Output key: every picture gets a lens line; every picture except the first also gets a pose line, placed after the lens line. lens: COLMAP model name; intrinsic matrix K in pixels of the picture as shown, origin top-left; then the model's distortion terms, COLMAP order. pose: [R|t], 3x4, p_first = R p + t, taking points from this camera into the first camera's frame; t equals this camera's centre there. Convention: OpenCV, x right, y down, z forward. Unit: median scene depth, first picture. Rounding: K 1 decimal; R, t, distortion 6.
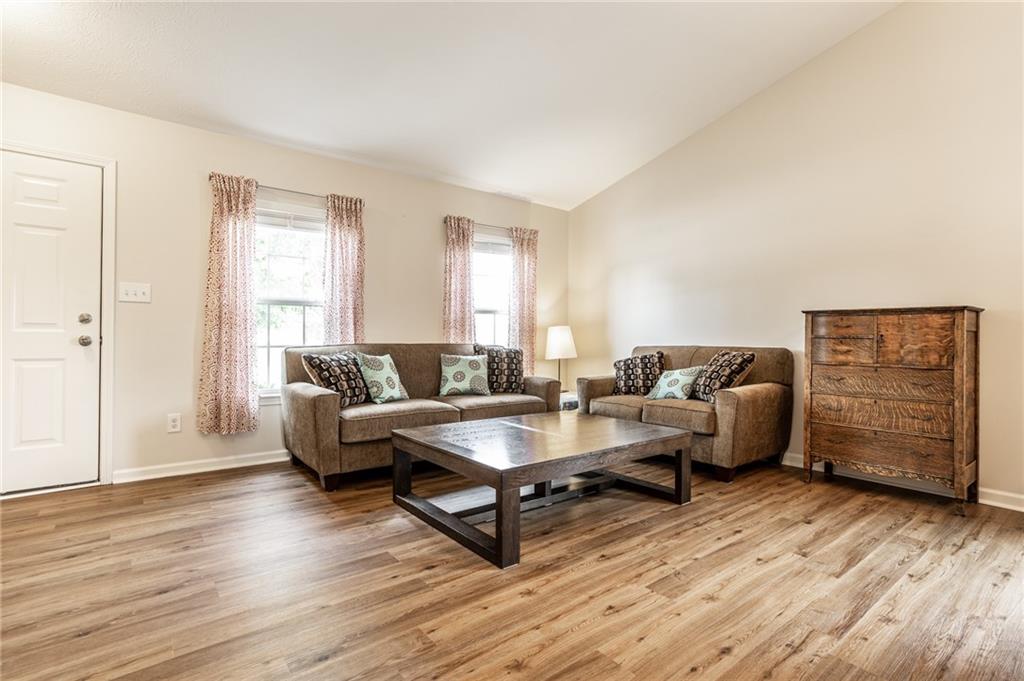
lens RADIAL K [[492.8, 0, 512.0], [0, 492.8, 340.5], [0, 0, 1]] dist [-0.056741, 0.030012]
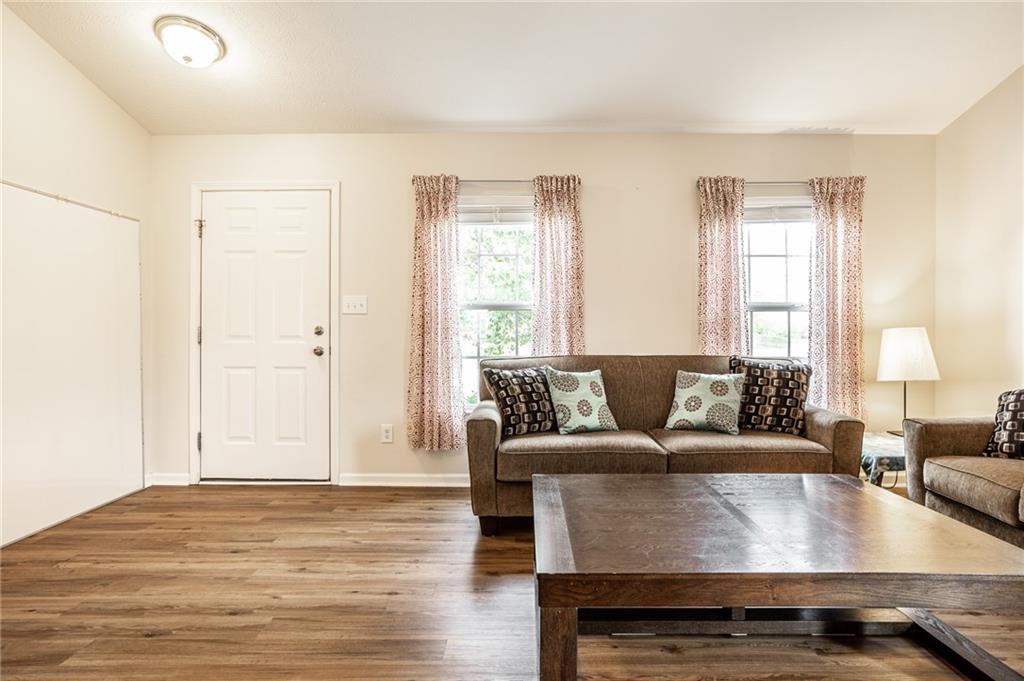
lens RADIAL K [[573.1, 0, 512.0], [0, 573.1, 340.5], [0, 0, 1]] dist [-0.068859, 0.056319]
pose [[0.781429, -0.000476, -0.623994, 0.212895], [0.000982, 0.999999, 0.000468, -0.019418], [0.623993, -0.000978, 0.781429, 0.214398]]
